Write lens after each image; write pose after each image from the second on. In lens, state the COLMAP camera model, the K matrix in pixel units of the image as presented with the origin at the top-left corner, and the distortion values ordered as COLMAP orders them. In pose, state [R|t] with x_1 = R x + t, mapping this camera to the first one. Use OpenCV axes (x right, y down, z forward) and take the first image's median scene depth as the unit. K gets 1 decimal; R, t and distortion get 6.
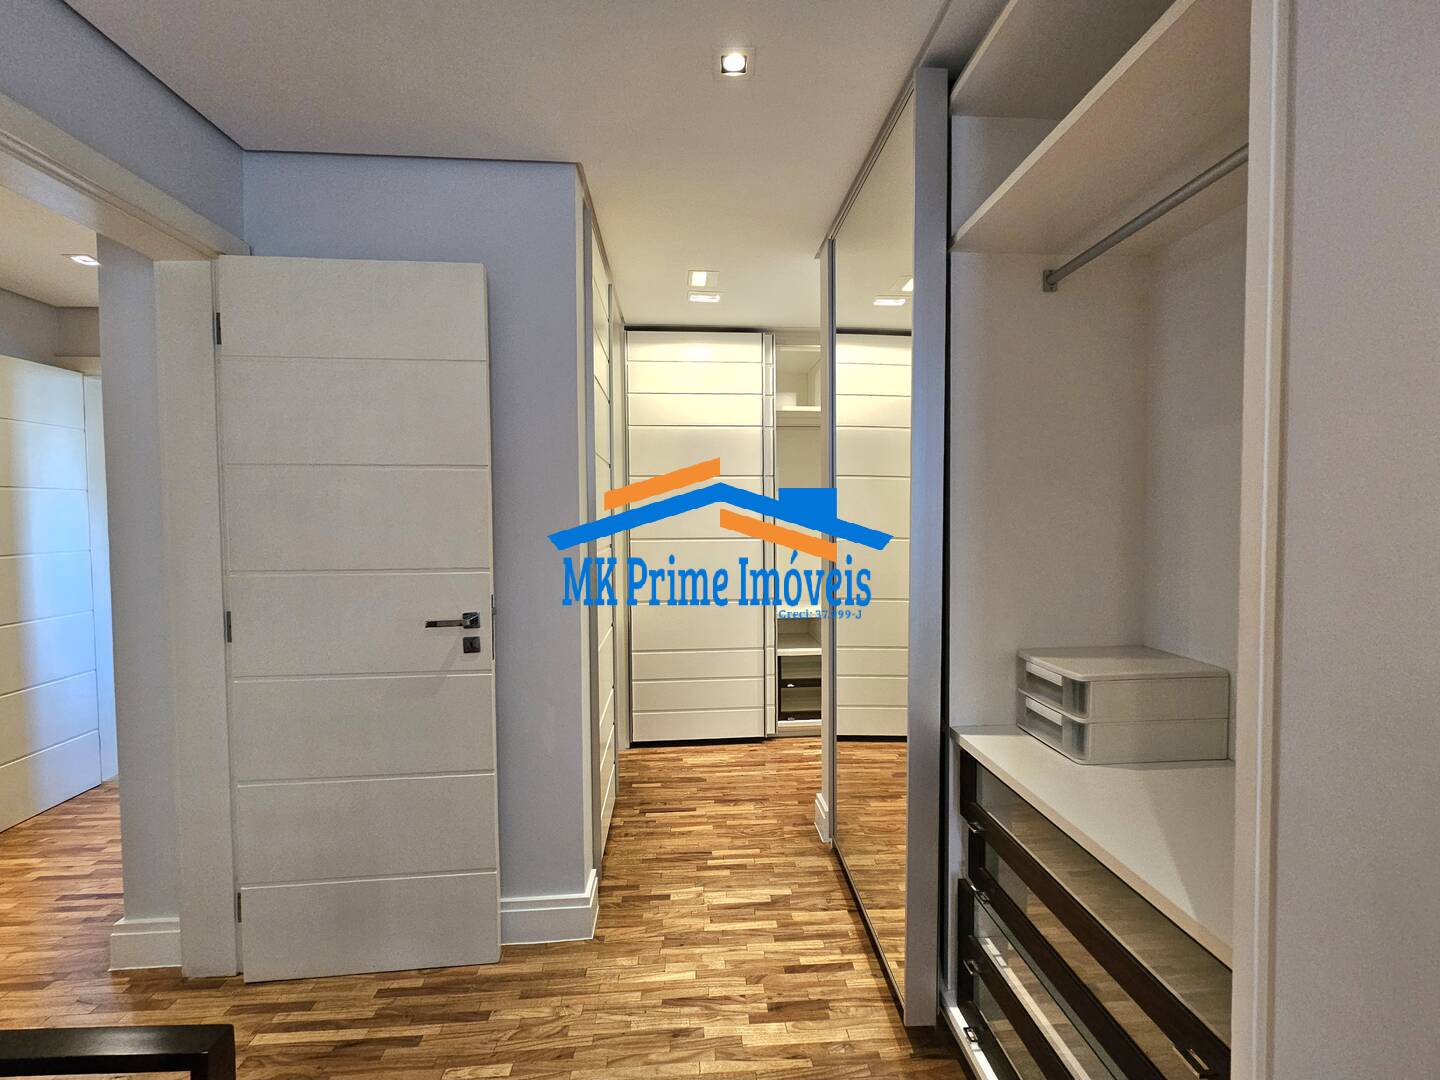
lens RADIAL K [[588.7, 0, 721.4], [0, 588.7, 548.0], [0, 0, 1]] dist [-0.003245, 0.001572]
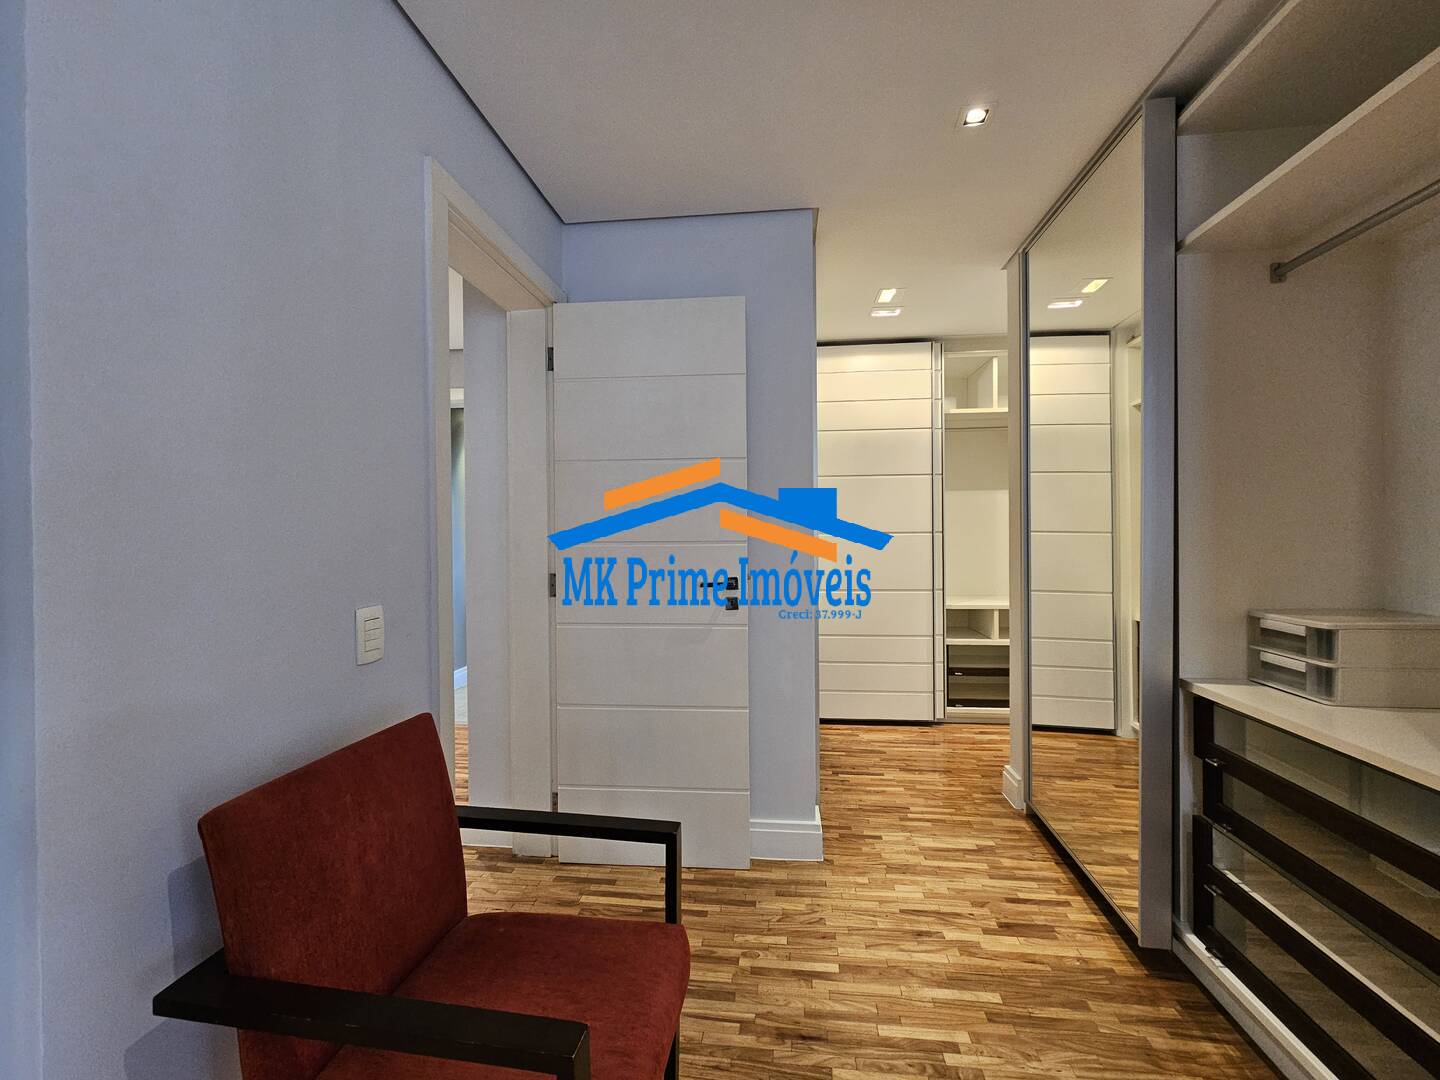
lens RADIAL K [[588.7, 0, 713.2], [0, 588.7, 550.8], [0, 0, 1]] dist [-0.003245, 0.001572]
pose [[0.984241, 0.002361, -0.176818, -0.241929], [-0.006959, 0.999653, -0.025387, 0.084464], [0.176697, 0.026218, 0.983916, -0.214850]]
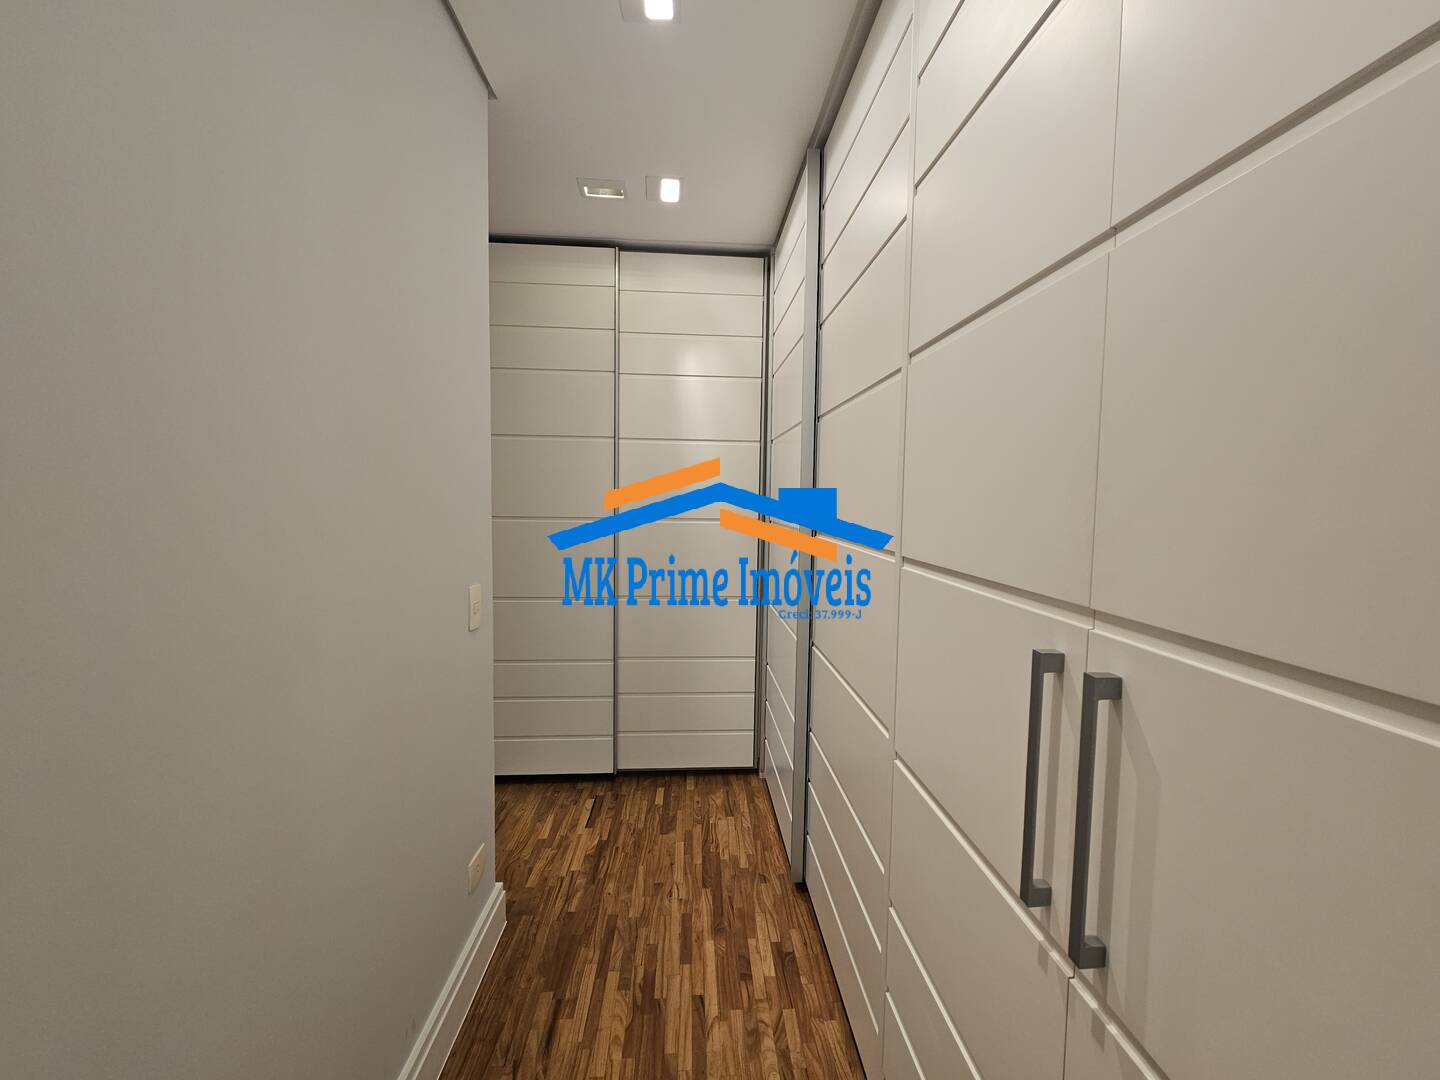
lens RADIAL K [[588.7, 0, 719.2], [0, 588.7, 540.2], [0, 0, 1]] dist [-0.003245, 0.001572]
pose [[-0.018482, 0.080569, -0.996578, 1.139177], [-0.050999, 0.995374, 0.081418, -0.087364], [0.998528, 0.052329, -0.014288, 1.712316]]
